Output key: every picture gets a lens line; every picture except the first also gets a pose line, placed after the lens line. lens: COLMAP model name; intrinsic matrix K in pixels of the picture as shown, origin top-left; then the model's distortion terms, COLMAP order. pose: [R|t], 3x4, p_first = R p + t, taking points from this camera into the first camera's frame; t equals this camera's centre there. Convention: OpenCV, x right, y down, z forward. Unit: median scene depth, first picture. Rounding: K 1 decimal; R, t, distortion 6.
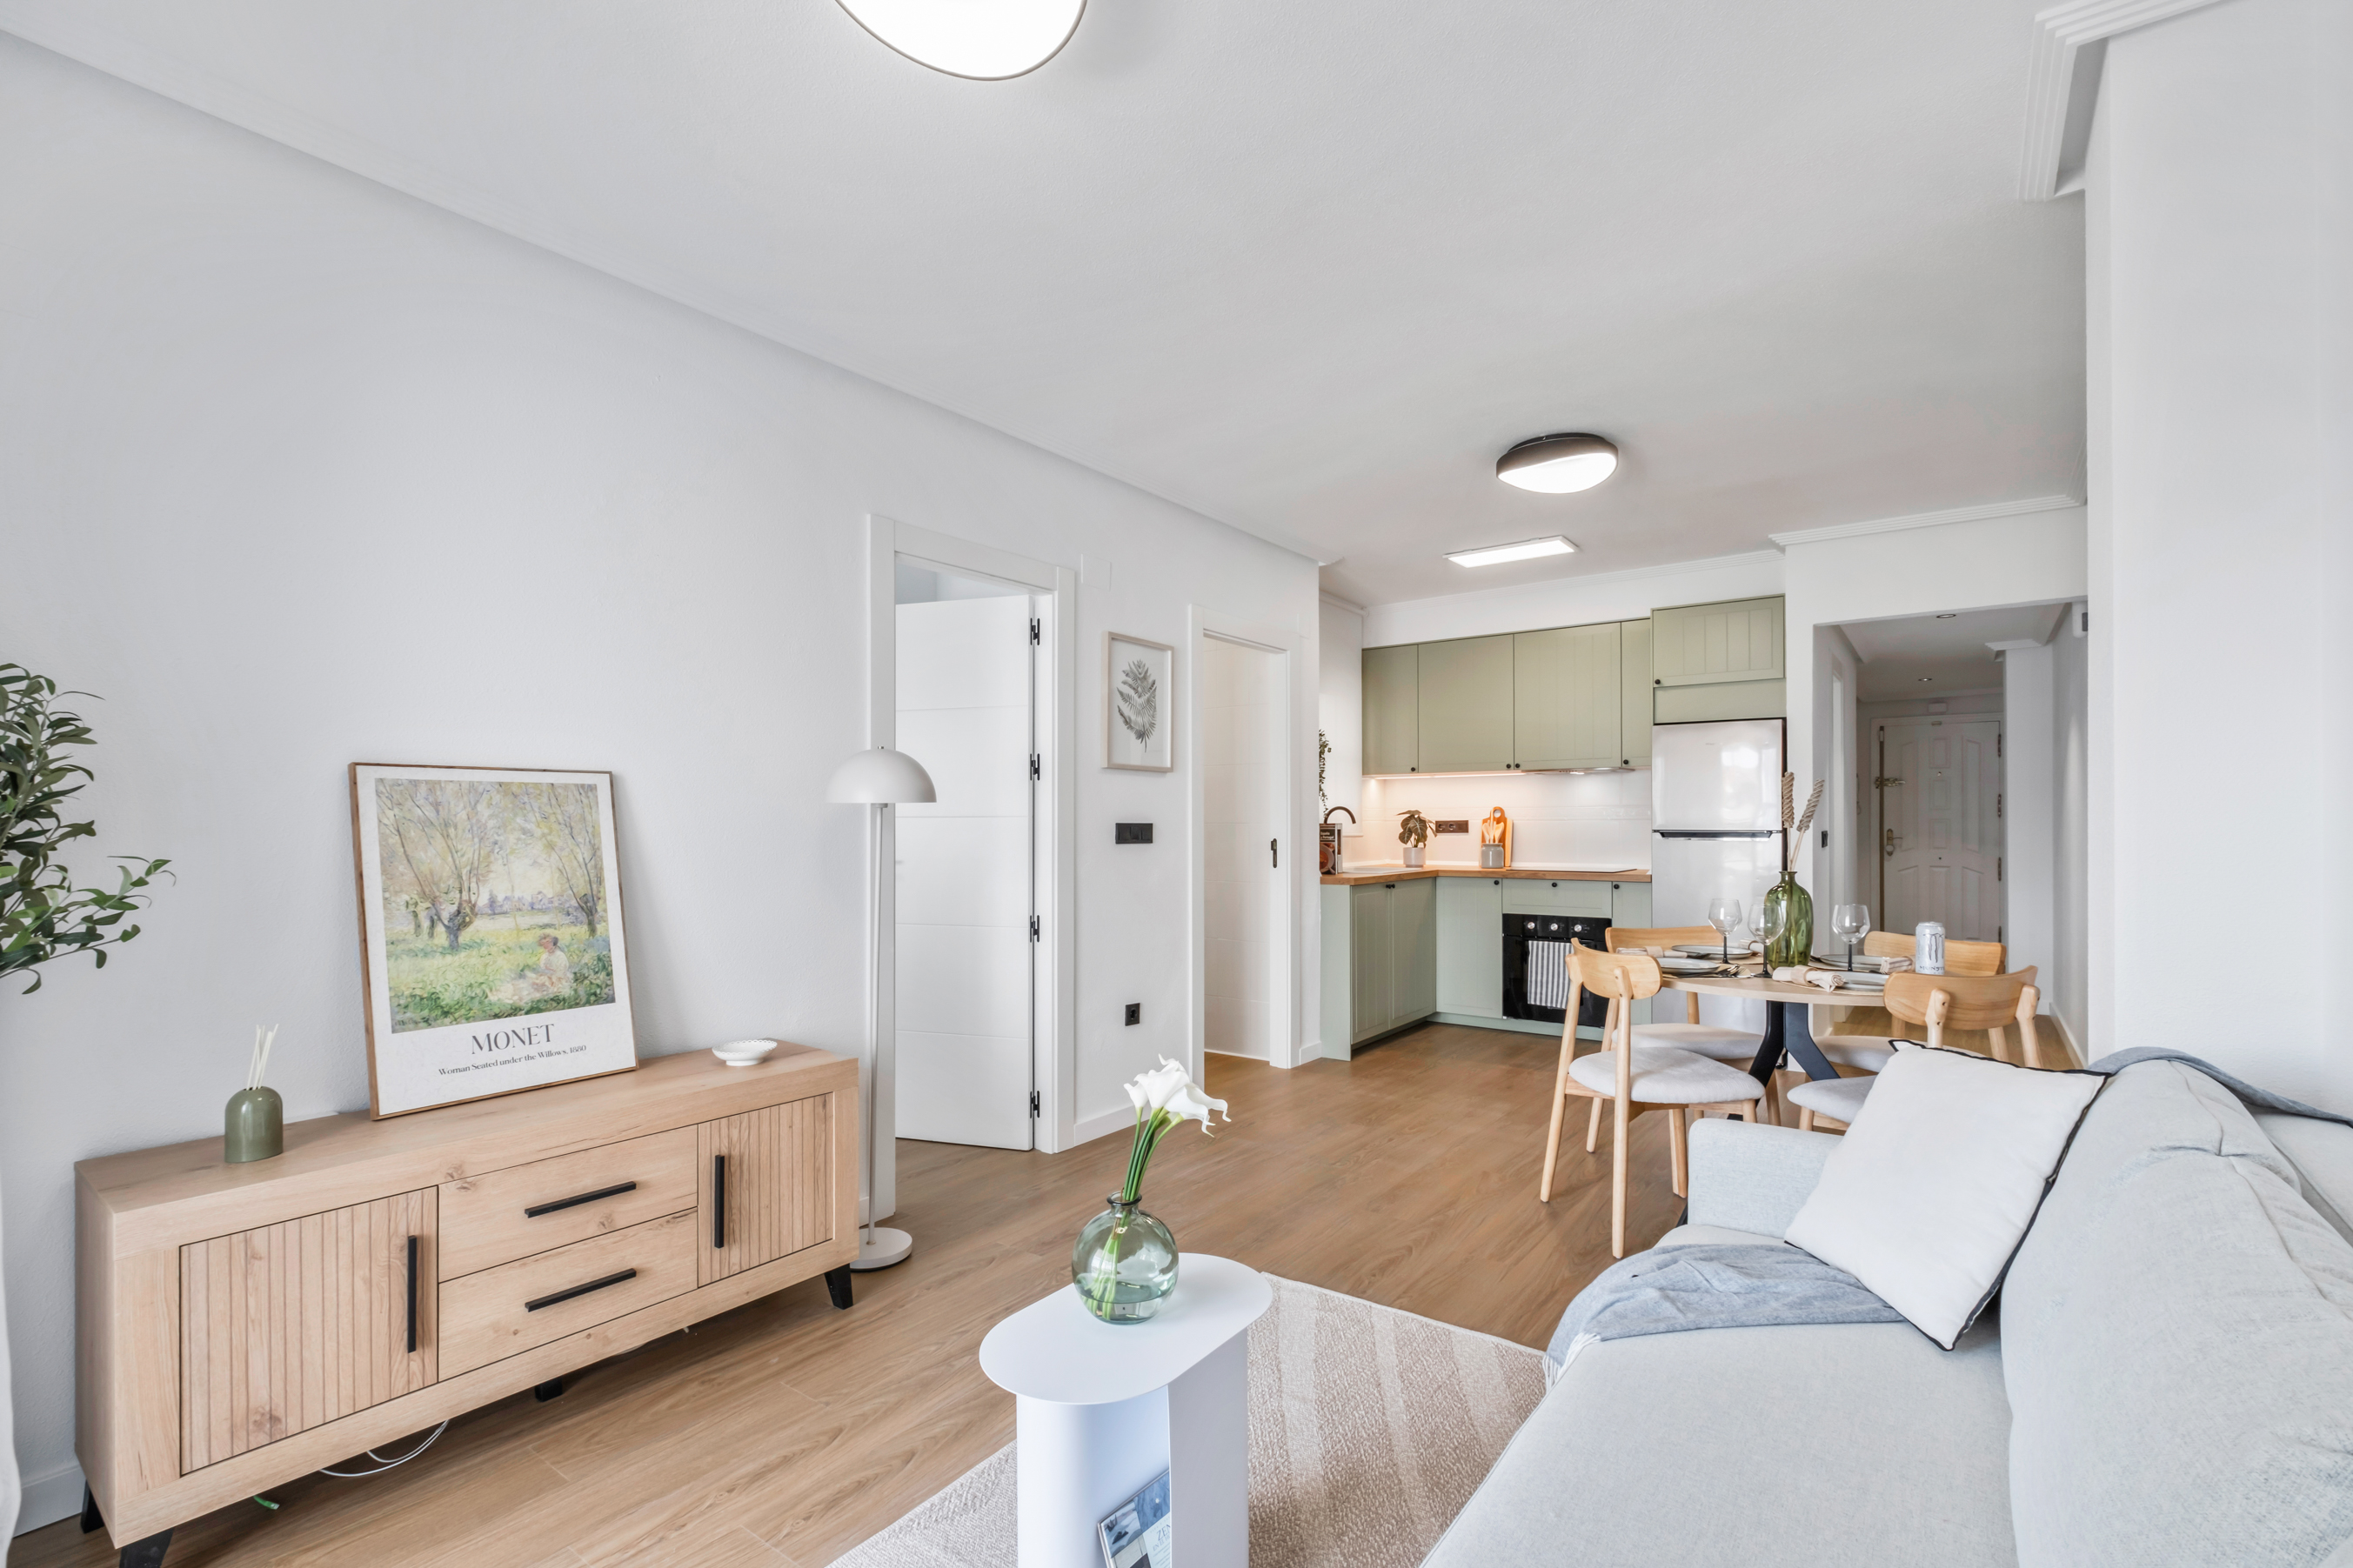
lens RADIAL K [[1053.7, 0, 1187.4], [0, 1053.7, 823.0], [0, 0, 1]] dist [-0.008547, 0.002160]
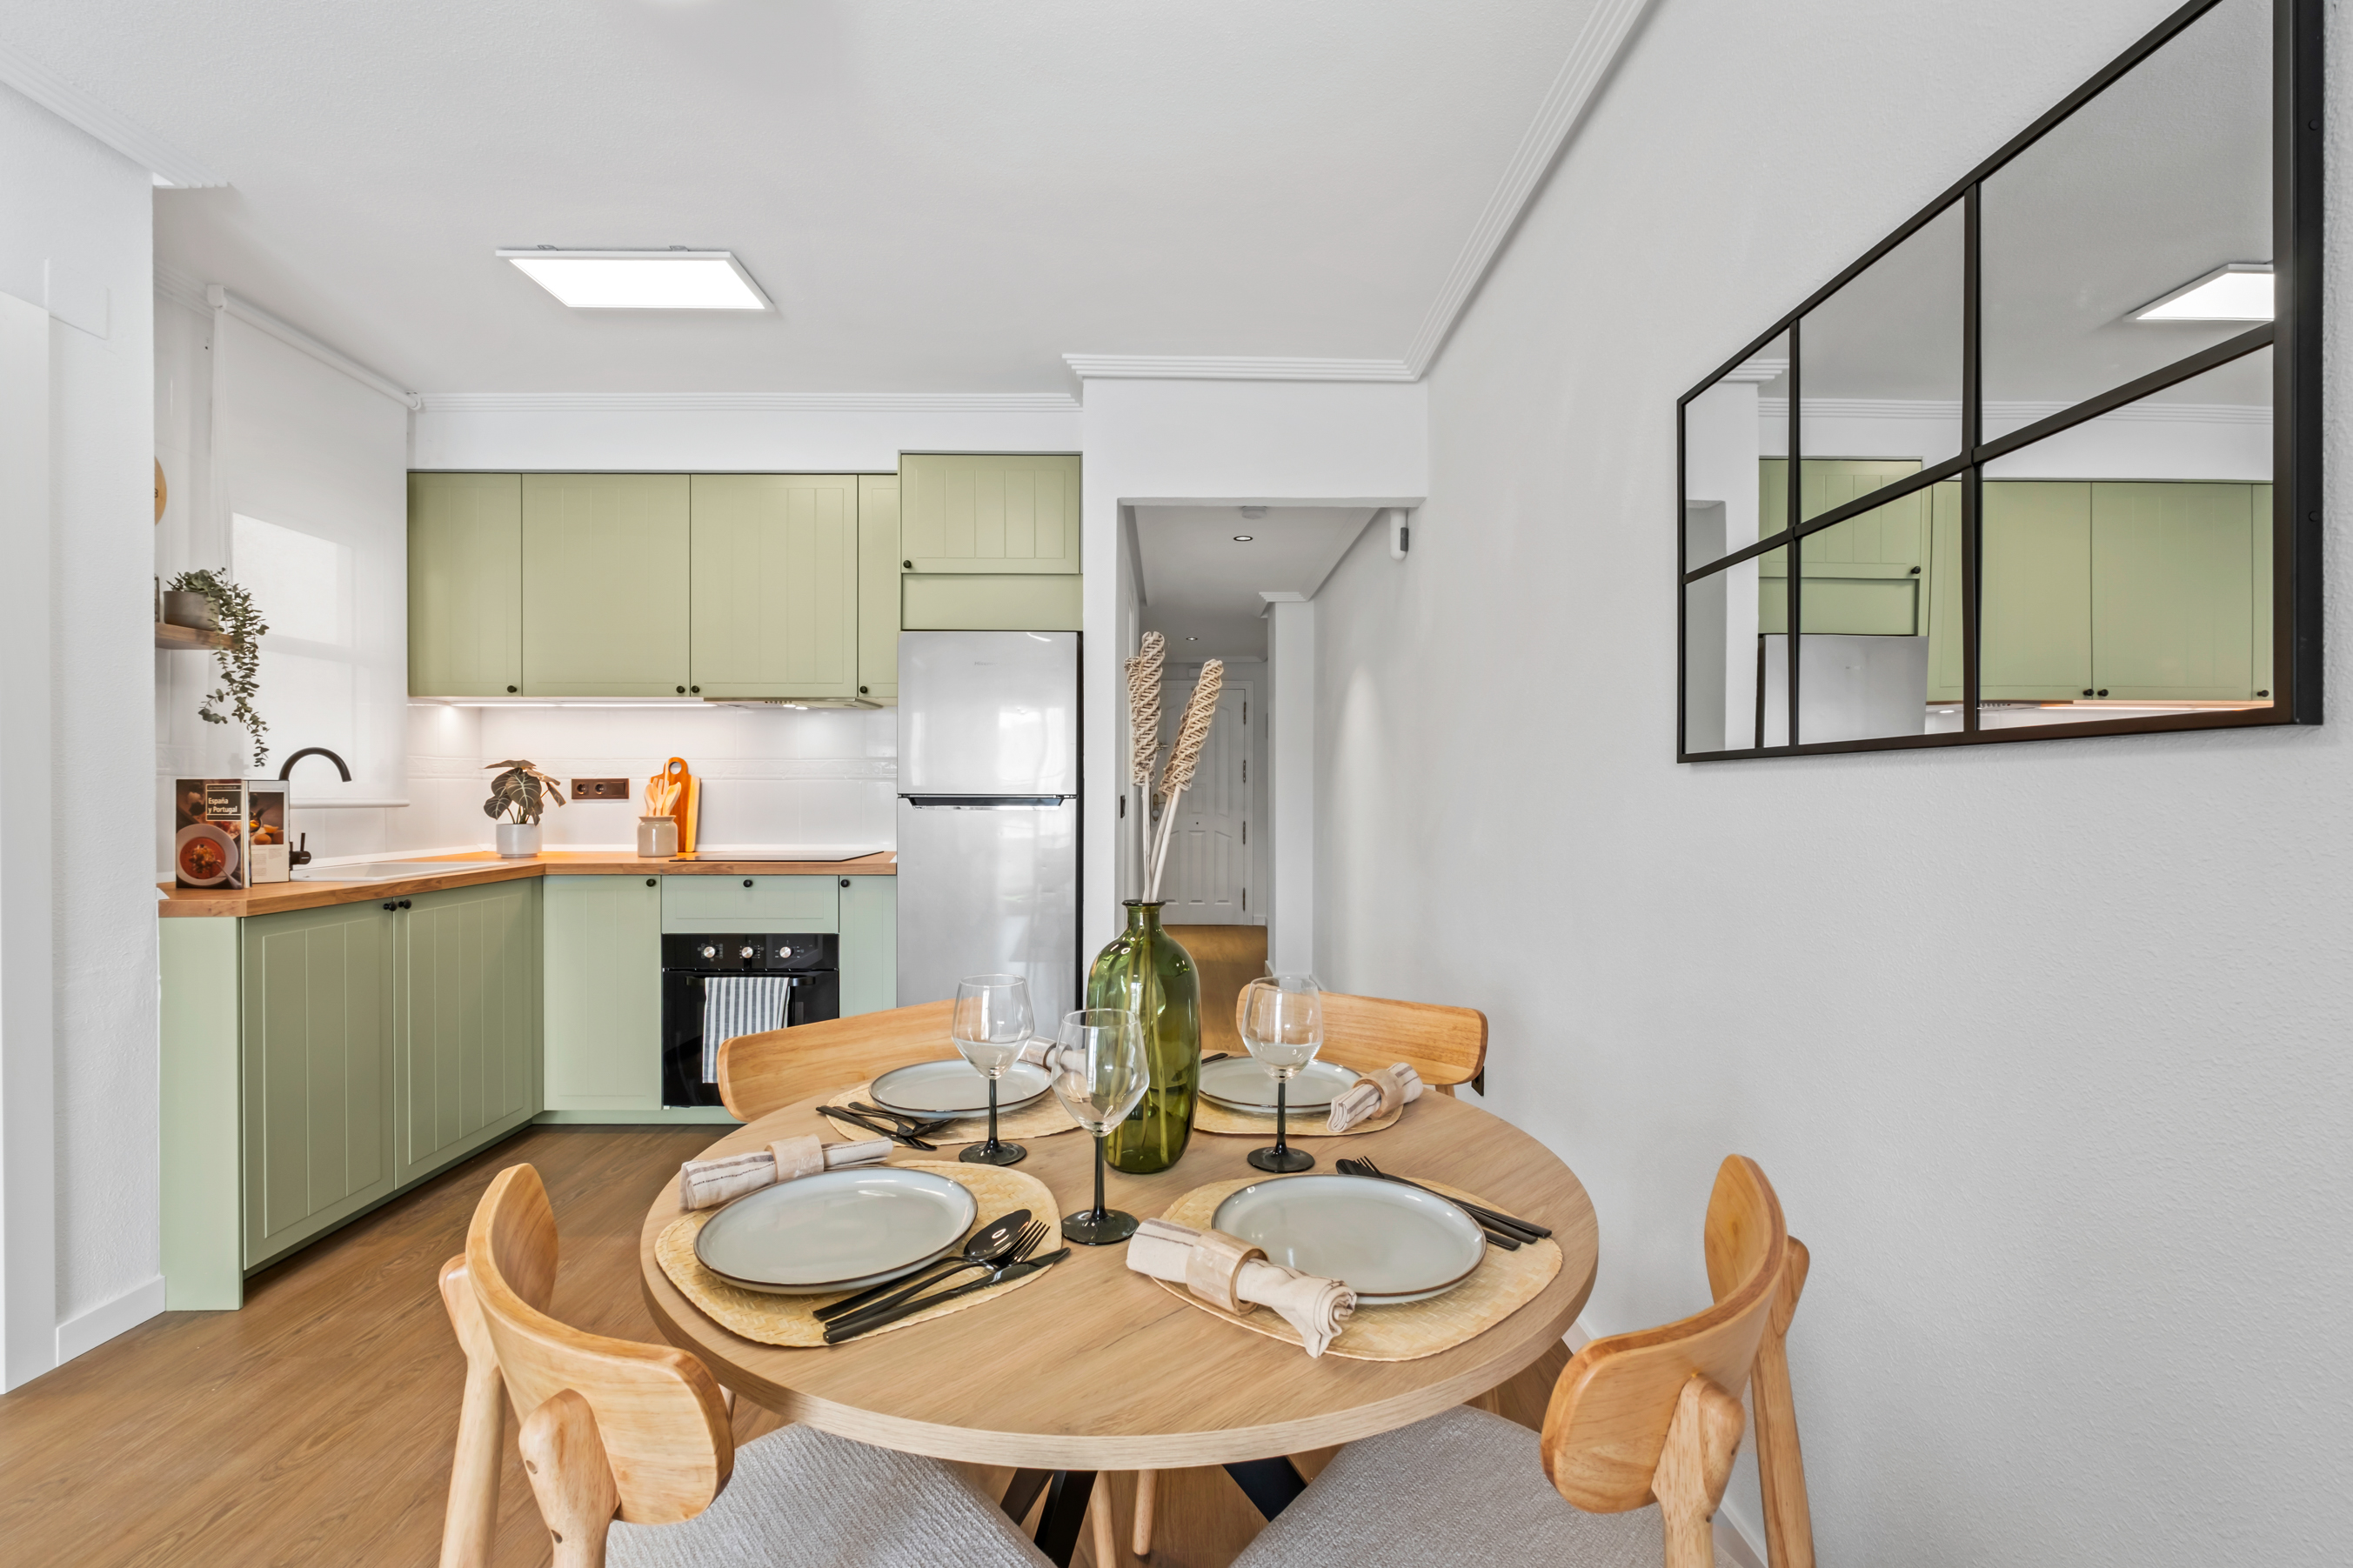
lens RADIAL K [[986.3, 0, 1183.5], [0, 986.3, 787.5], [0, 0, 1]] dist [-0.007189, 0.002051]
pose [[0.794896, 0.004747, 0.606728, 0.196795], [-0.003905, 0.999989, -0.002709, 0.003343], [-0.606734, -0.000216, 0.794905, 0.380475]]
